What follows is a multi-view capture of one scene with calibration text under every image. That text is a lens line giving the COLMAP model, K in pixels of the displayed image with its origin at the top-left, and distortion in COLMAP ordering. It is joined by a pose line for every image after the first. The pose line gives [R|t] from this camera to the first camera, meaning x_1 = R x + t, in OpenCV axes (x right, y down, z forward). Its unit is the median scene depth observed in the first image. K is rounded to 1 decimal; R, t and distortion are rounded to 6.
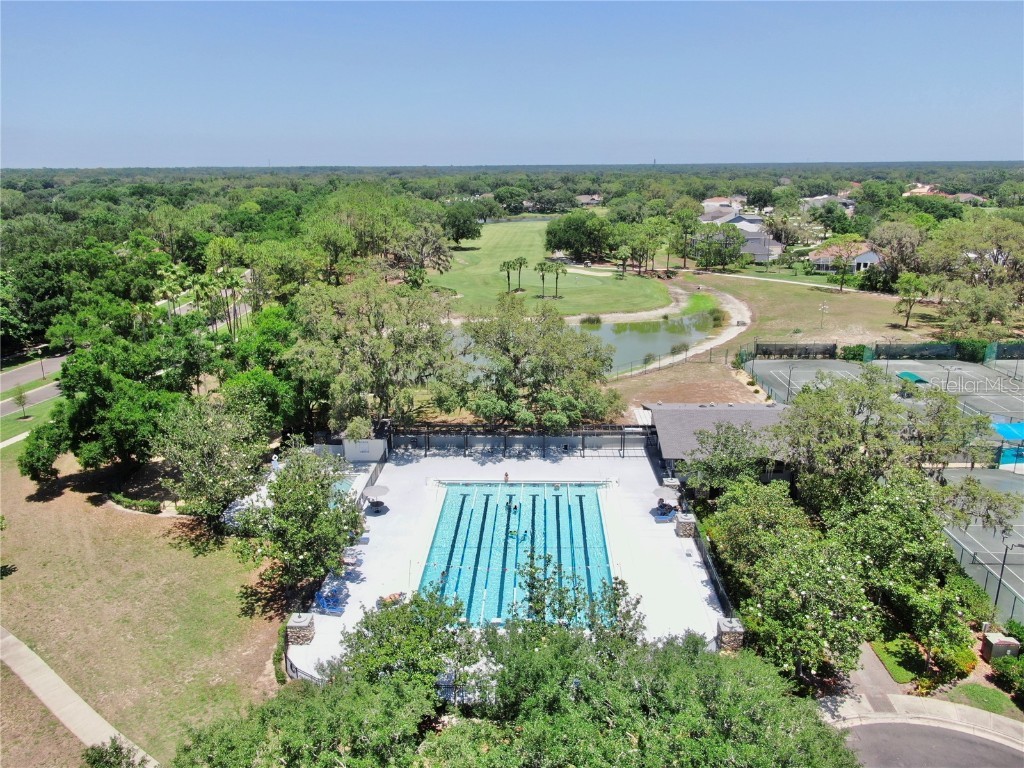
lens RADIAL K [[739.1, 0, 512.0], [0, 739.1, 384.0], [0, 0, 1]] dist [-0.007977, -0.004428]
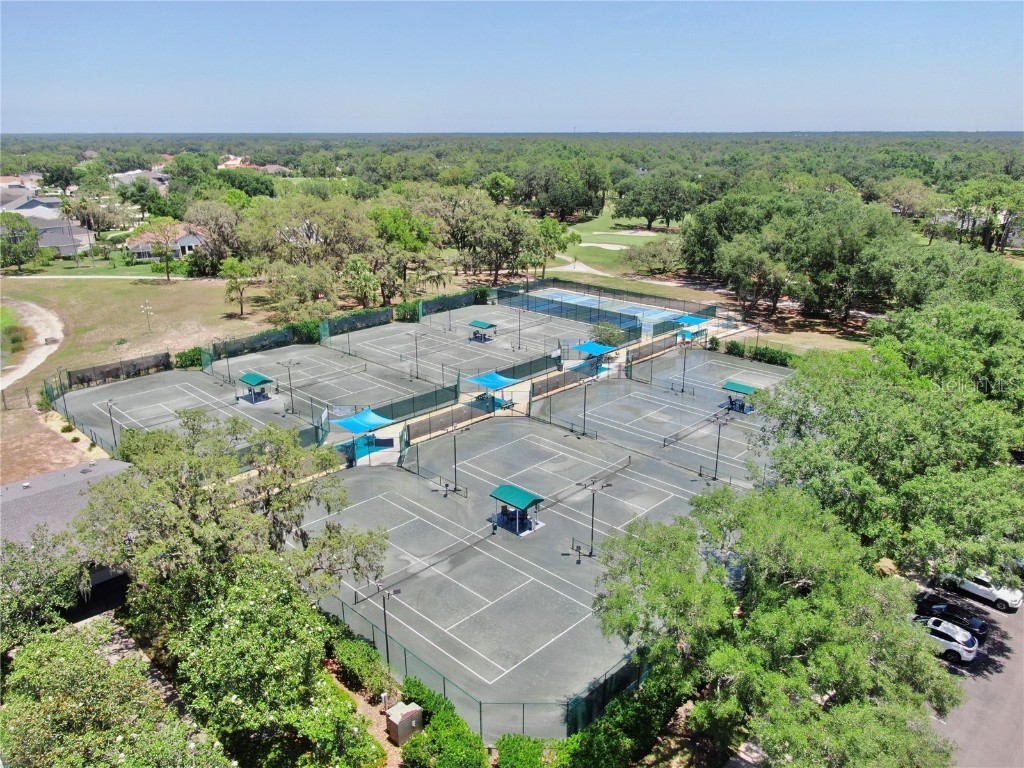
lens RADIAL K [[739.1, 0, 512.0], [0, 739.1, 384.0], [0, 0, 1]] dist [-0.007977, -0.004428]
pose [[0.671615, -0.225865, 0.705633, 0.065327], [0.200258, 0.972290, 0.120615, -0.029313], [-0.713323, 0.060302, 0.698236, 0.080881]]
